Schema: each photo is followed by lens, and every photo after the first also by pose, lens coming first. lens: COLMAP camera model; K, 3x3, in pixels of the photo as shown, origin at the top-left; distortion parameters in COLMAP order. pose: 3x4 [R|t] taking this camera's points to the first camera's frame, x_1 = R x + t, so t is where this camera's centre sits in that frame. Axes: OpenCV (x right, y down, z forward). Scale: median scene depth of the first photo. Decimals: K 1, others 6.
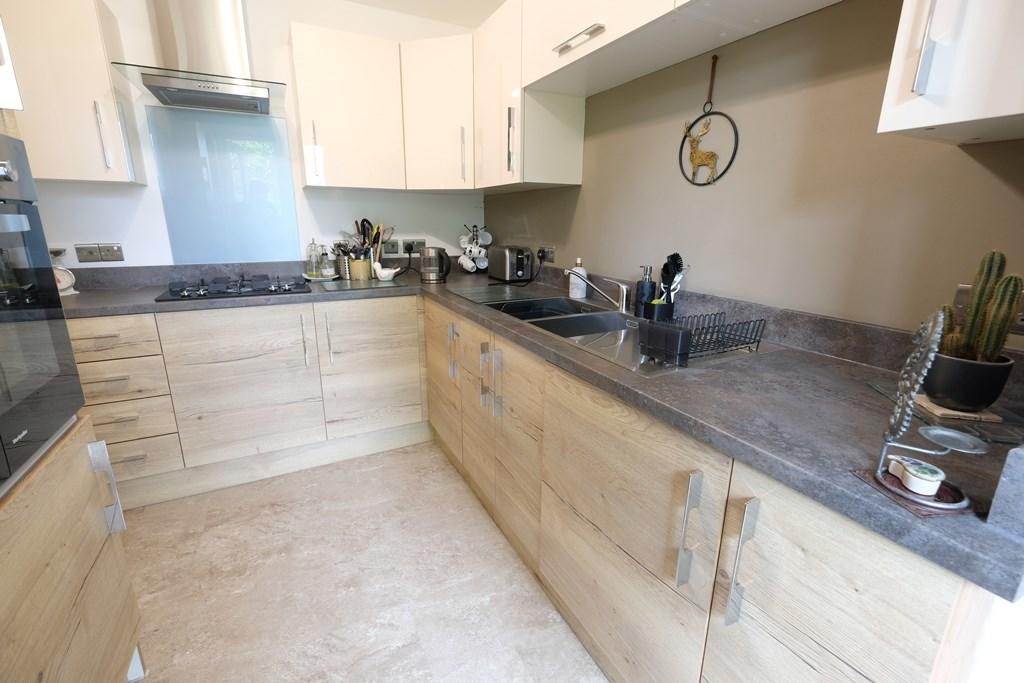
lens RADIAL K [[447.2, 0, 511.4], [0, 447.2, 336.5], [0, 0, 1]] dist [-0.000578, 0.000558]
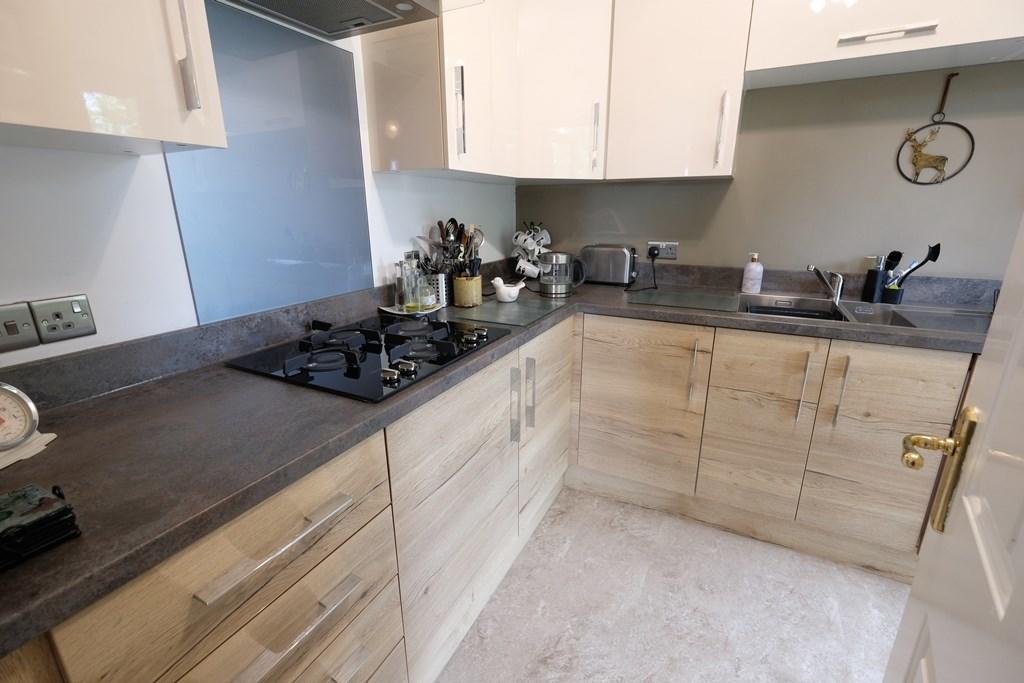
lens RADIAL K [[447.2, 0, 511.4], [0, 447.2, 336.5], [0, 0, 1]] dist [-0.000578, 0.000558]
pose [[0.813043, -0.173002, 0.555906, -1.124301], [0.159513, 0.984487, 0.073083, -0.194723], [-0.559926, 0.029255, 0.828026, 0.619683]]
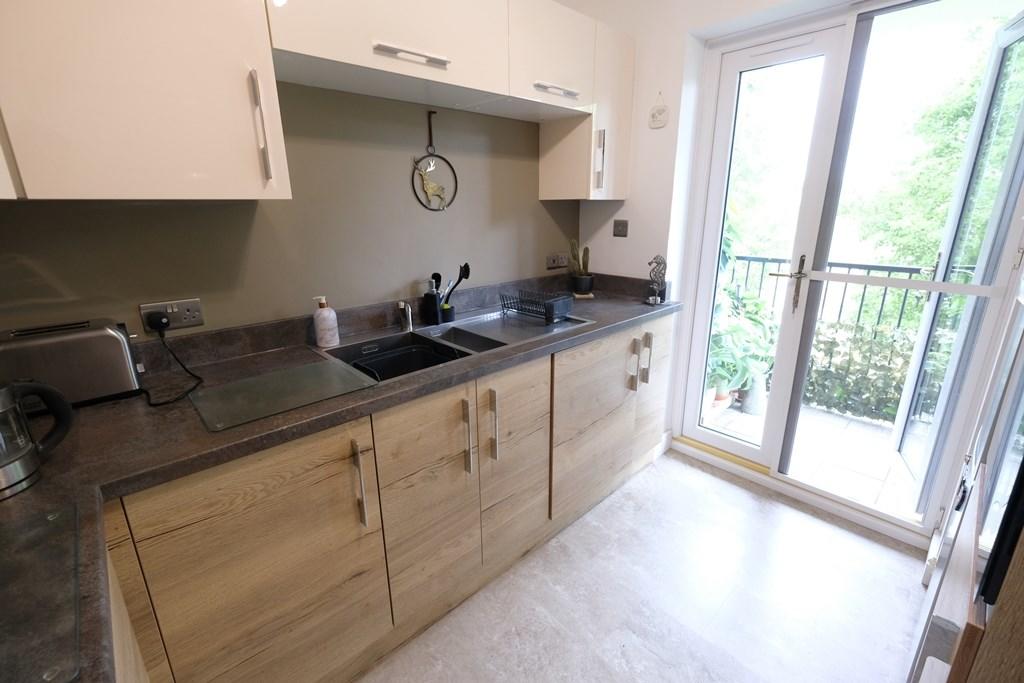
lens RADIAL K [[447.2, 0, 511.4], [0, 447.2, 336.5], [0, 0, 1]] dist [-0.000578, 0.000558]
pose [[-0.272747, -0.272805, 0.922598, -0.866254], [0.255591, 0.903950, 0.342851, -0.377457], [-0.927514, 0.329319, -0.176823, 1.092827]]
